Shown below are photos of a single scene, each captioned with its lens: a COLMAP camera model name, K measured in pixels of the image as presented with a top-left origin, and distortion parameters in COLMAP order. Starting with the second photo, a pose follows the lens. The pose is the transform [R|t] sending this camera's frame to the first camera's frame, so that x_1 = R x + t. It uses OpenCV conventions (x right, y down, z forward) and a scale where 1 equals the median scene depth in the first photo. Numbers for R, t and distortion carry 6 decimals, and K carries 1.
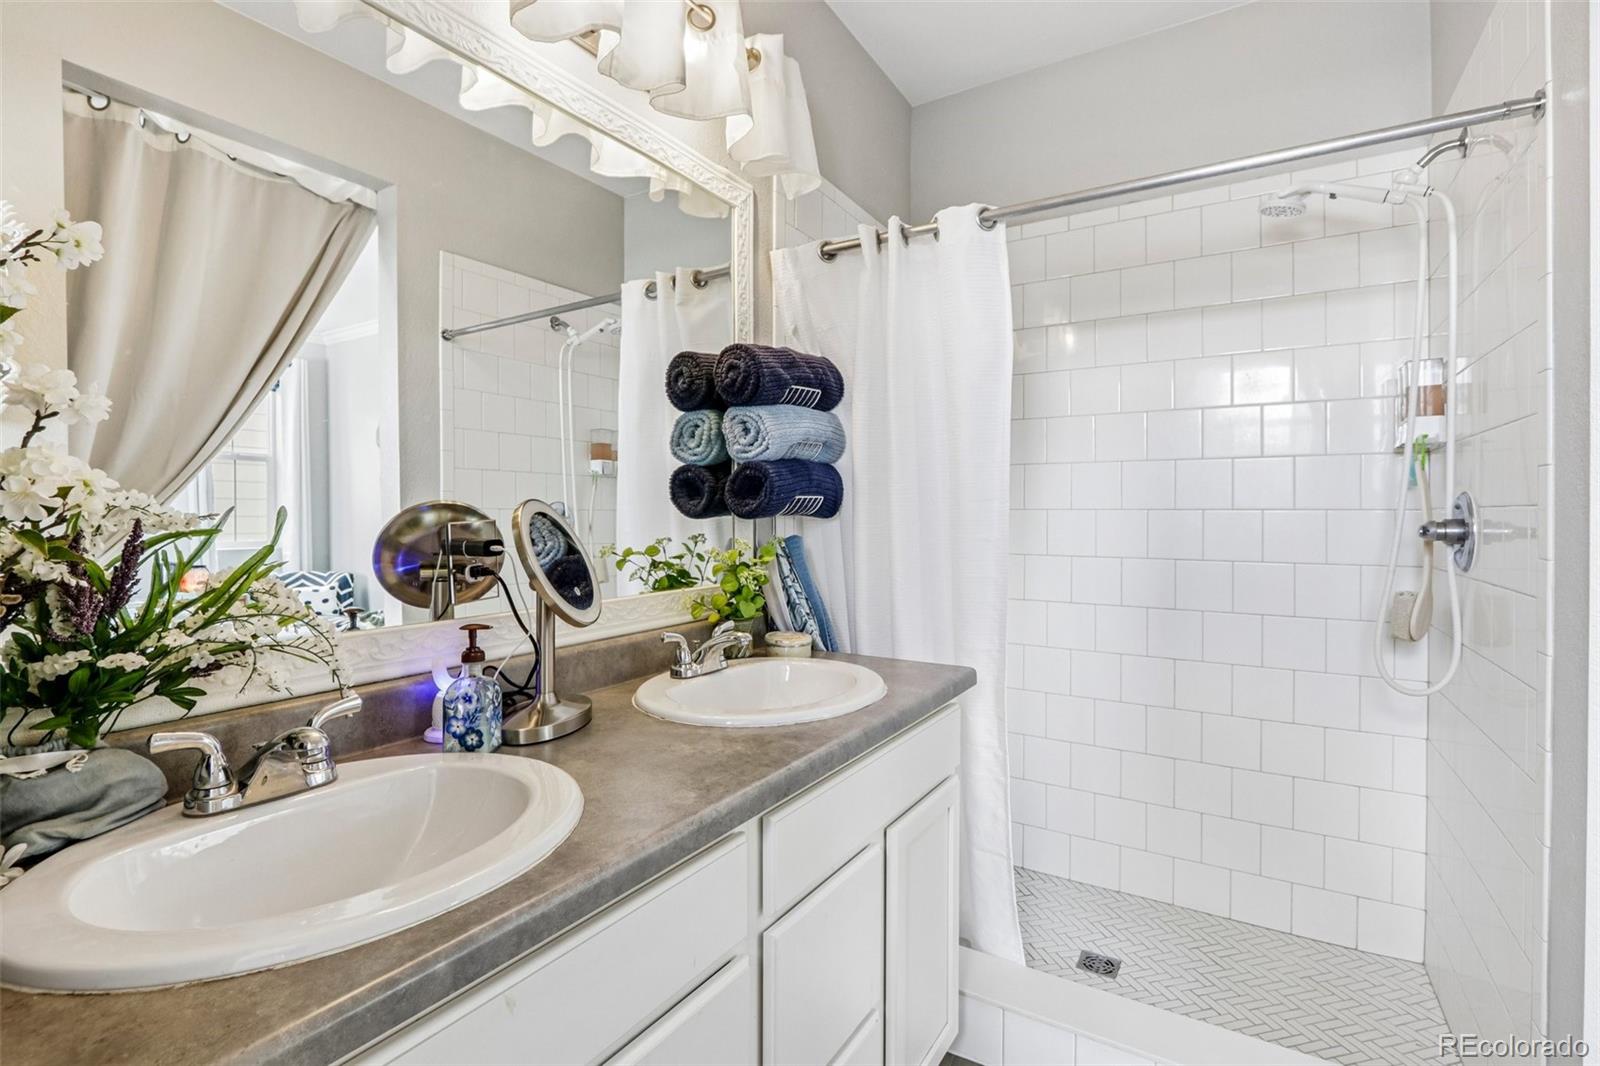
lens RADIAL K [[743.2, 0, 783.7], [0, 743.2, 518.7], [0, 0, 1]] dist [-0.009419, -0.000079]
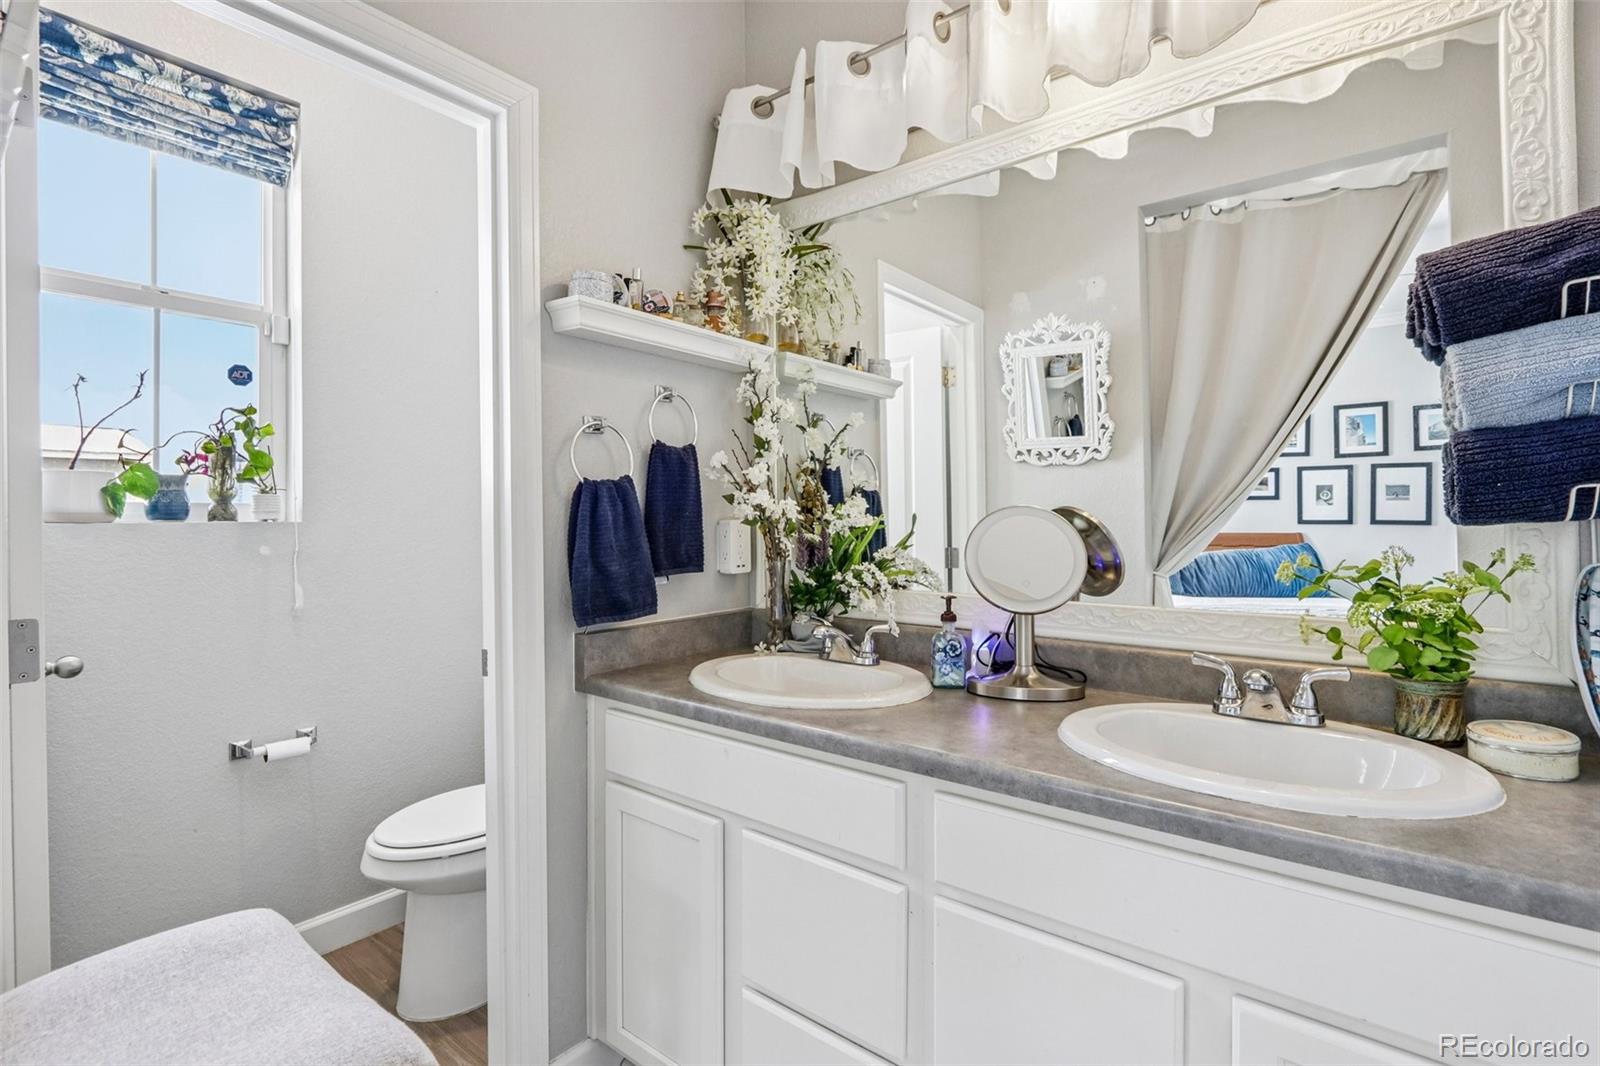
lens RADIAL K [[743.2, 0, 783.7], [0, 743.2, 518.7], [0, 0, 1]] dist [-0.009419, -0.000079]
pose [[-0.095617, -0.000472, -0.995418, 0.701630], [-0.005729, 0.999984, 0.000076, -0.001218], [0.995402, 0.005710, -0.095619, 0.561118]]
